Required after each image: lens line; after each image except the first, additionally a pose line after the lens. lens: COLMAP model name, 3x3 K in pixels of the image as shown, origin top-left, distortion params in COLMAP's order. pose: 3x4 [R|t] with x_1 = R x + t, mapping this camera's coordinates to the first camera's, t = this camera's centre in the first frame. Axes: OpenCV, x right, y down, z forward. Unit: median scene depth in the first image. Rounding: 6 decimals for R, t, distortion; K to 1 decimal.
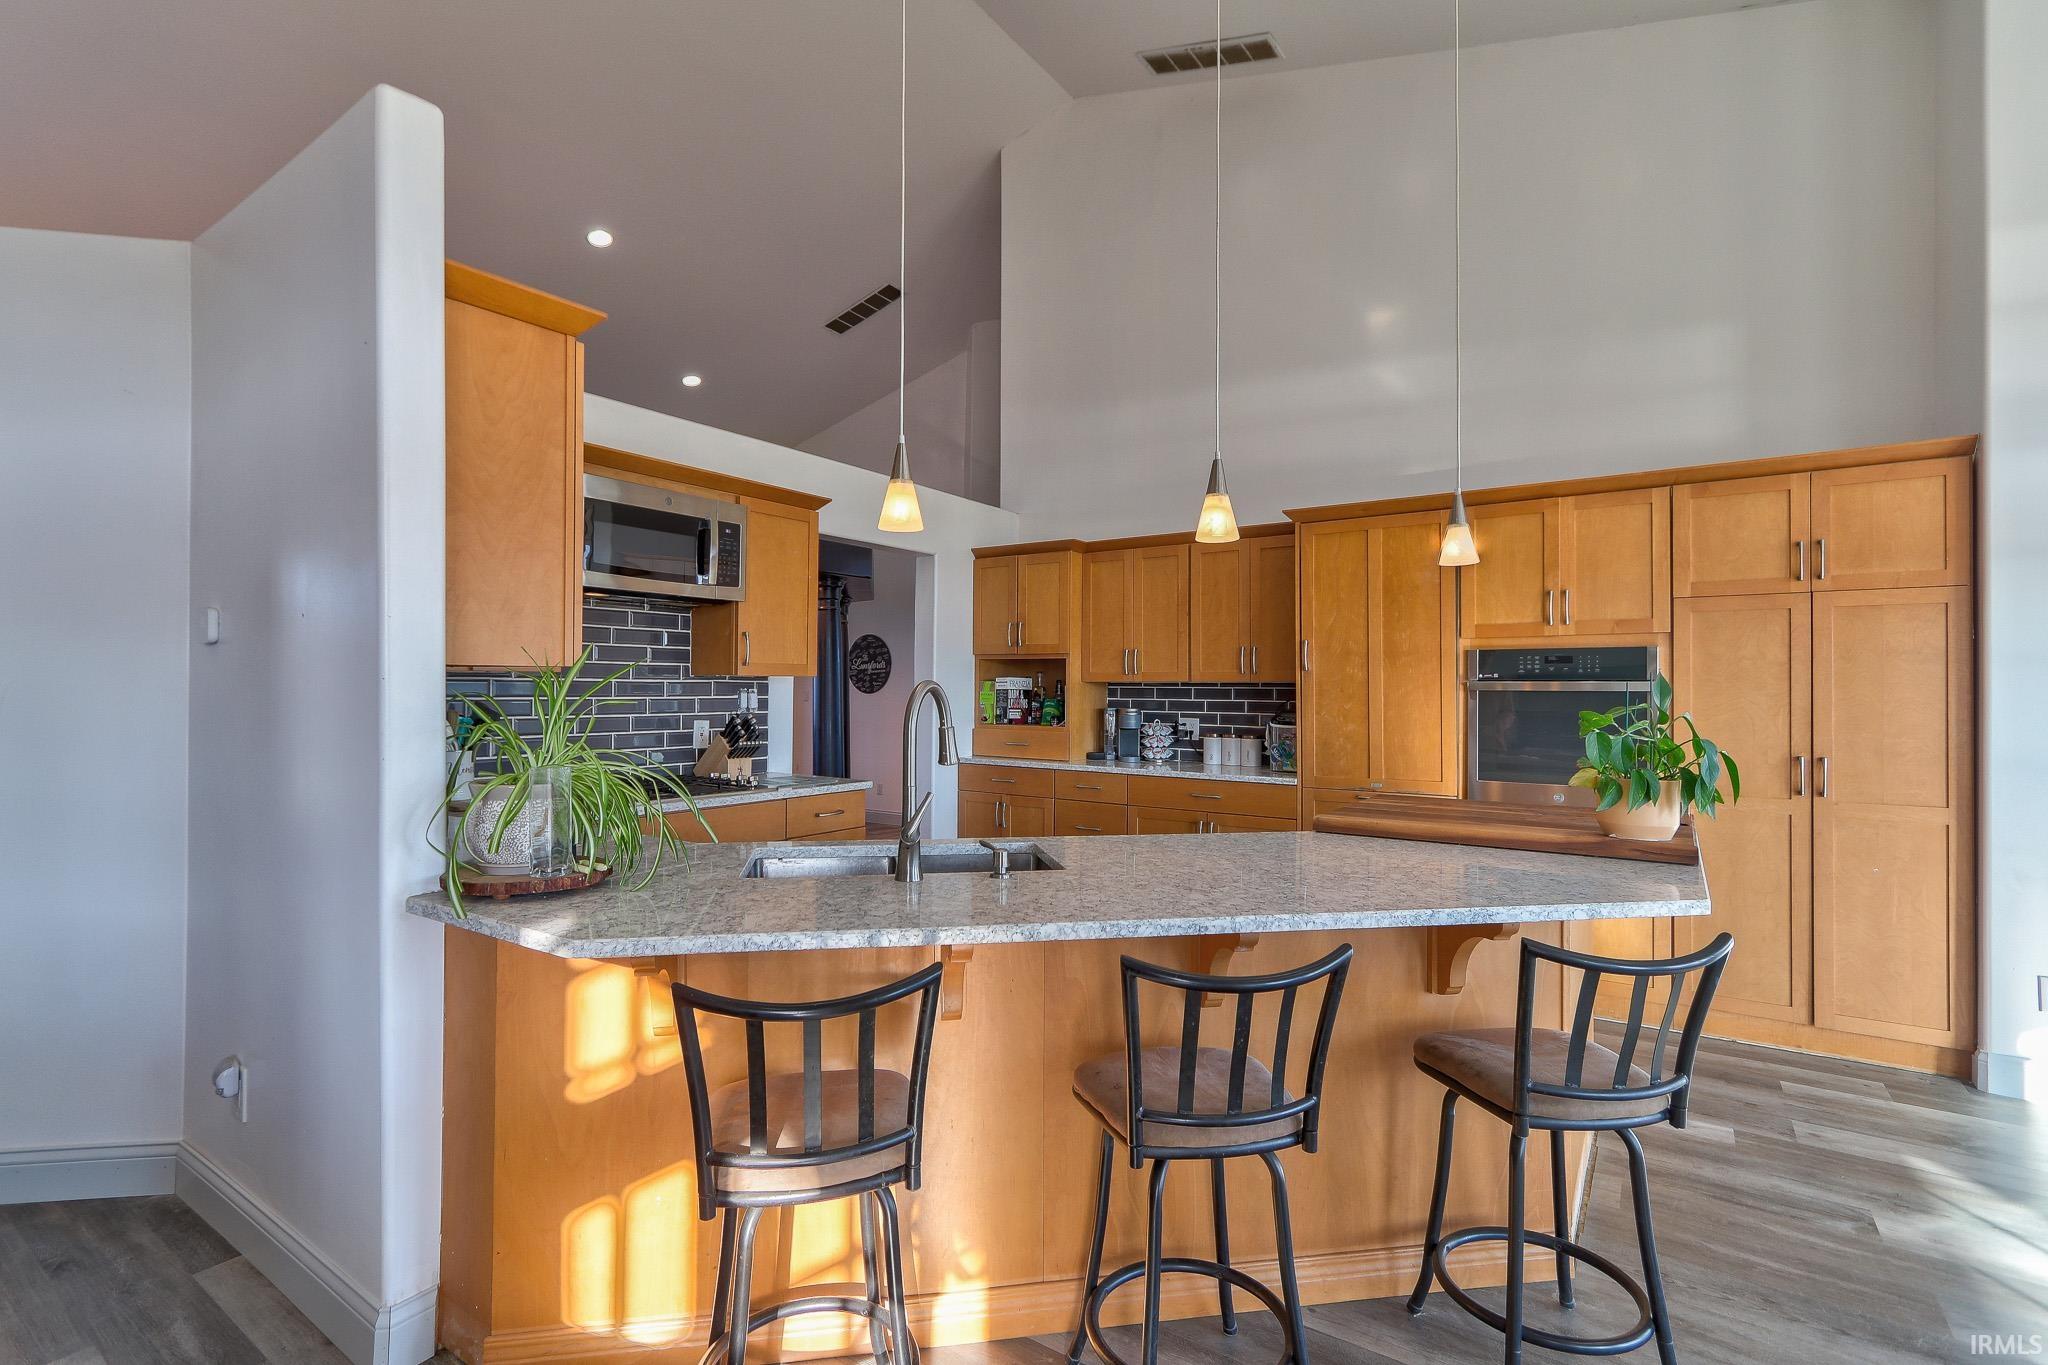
lens RADIAL K [[958.4, 0, 994.2], [0, 958.4, 687.4], [0, 0, 1]] dist [-0.000980, 0.001526]
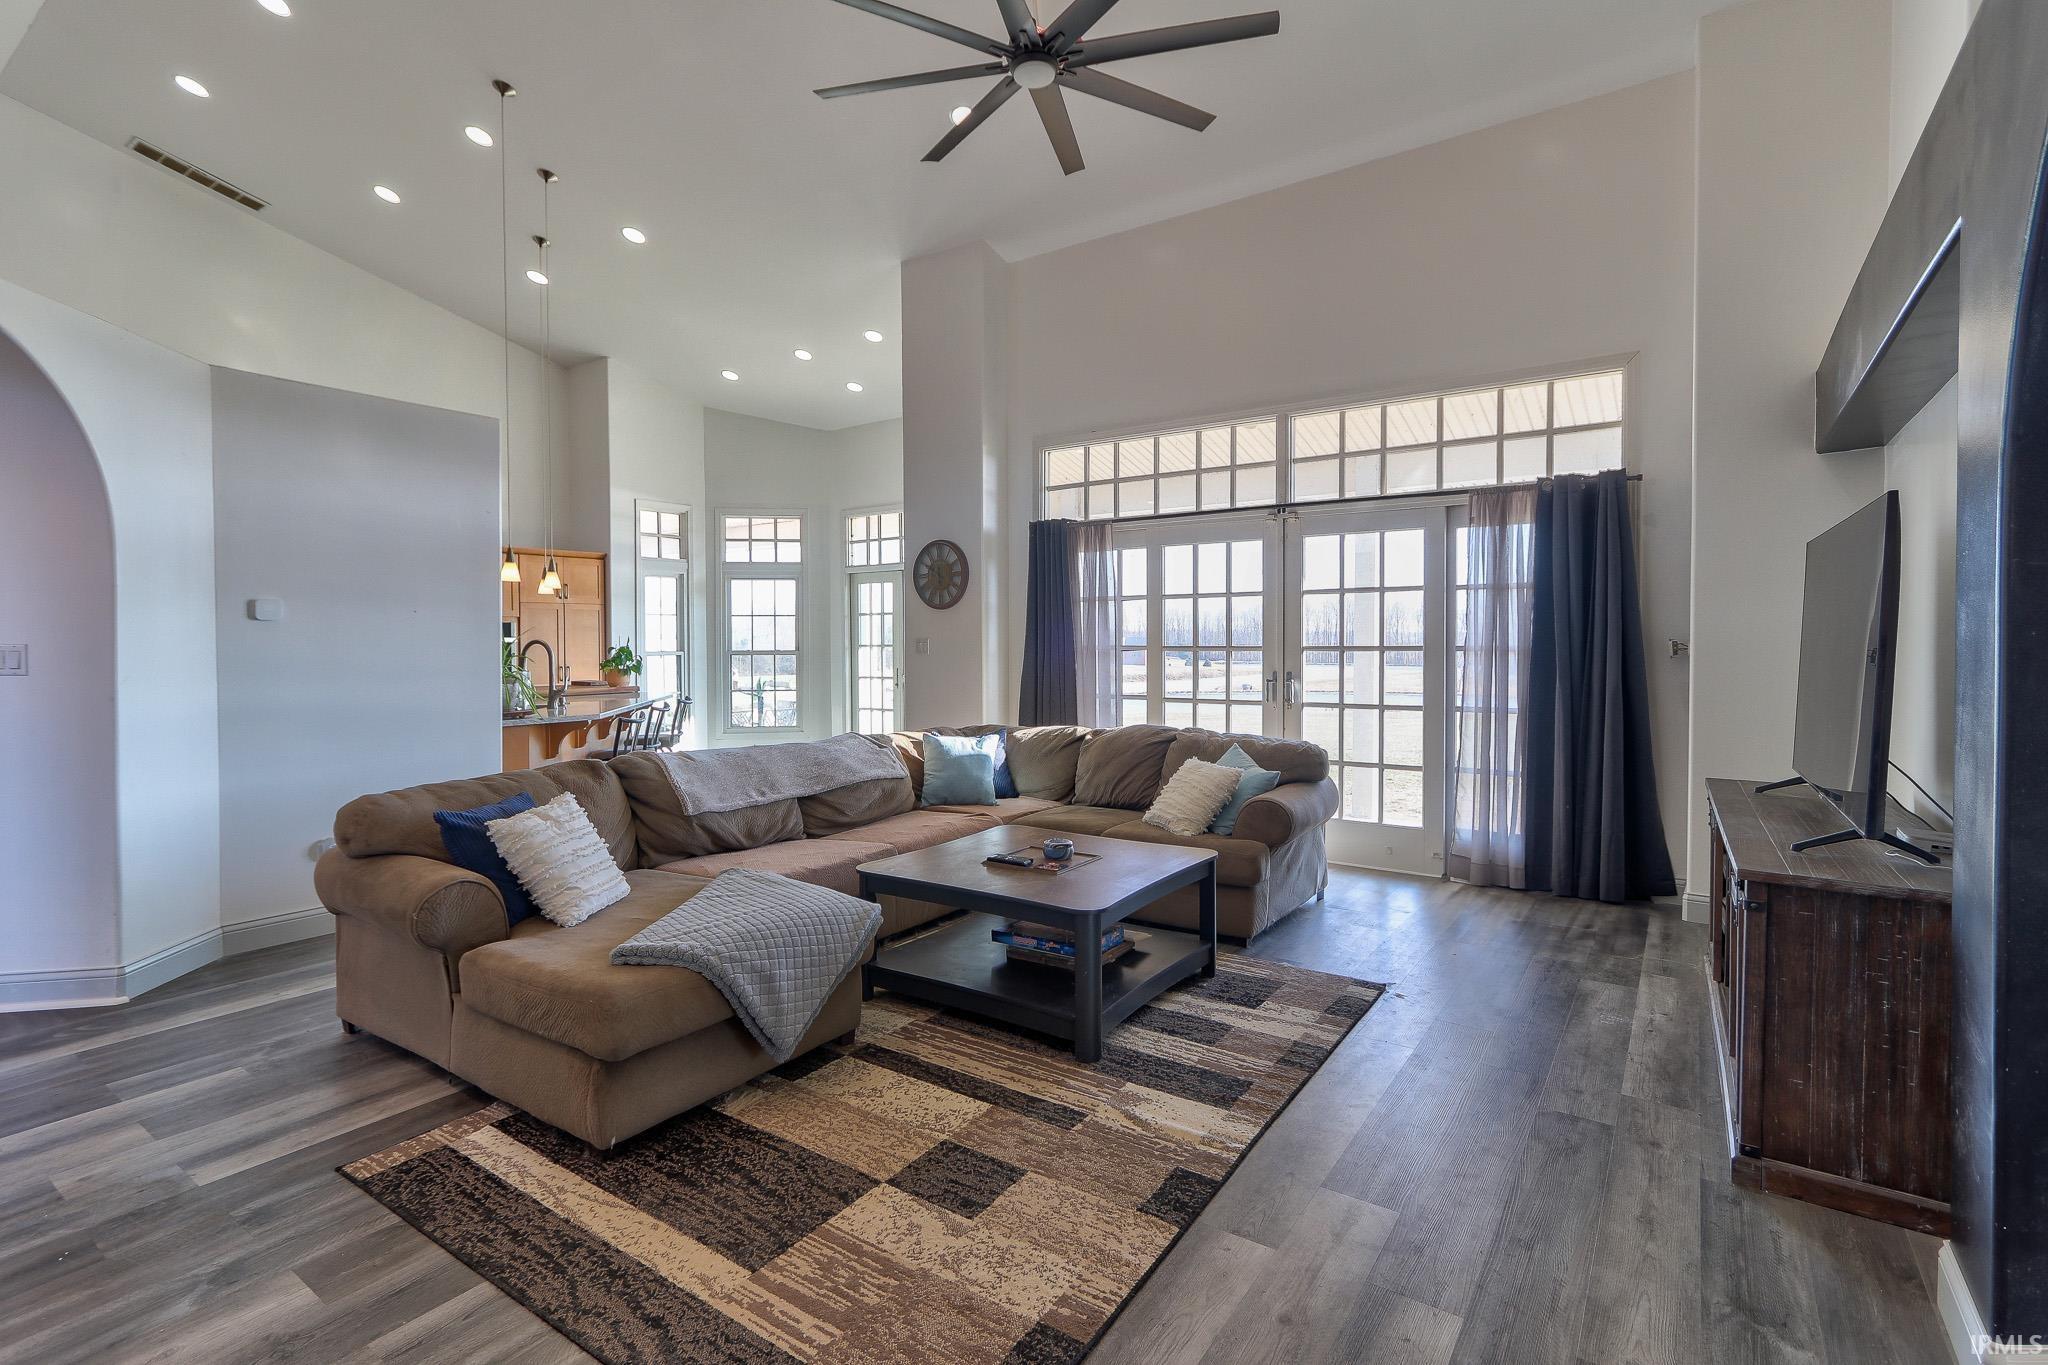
lens RADIAL K [[958.4, 0, 1033.5], [0, 958.4, 642.0], [0, 0, 1]] dist [-0.000980, 0.001526]
pose [[-0.010715, -0.007009, 0.999918, -1.700227], [0.004168, 0.999966, 0.007054, -0.008367], [-0.999934, 0.004244, -0.010685, -0.235175]]
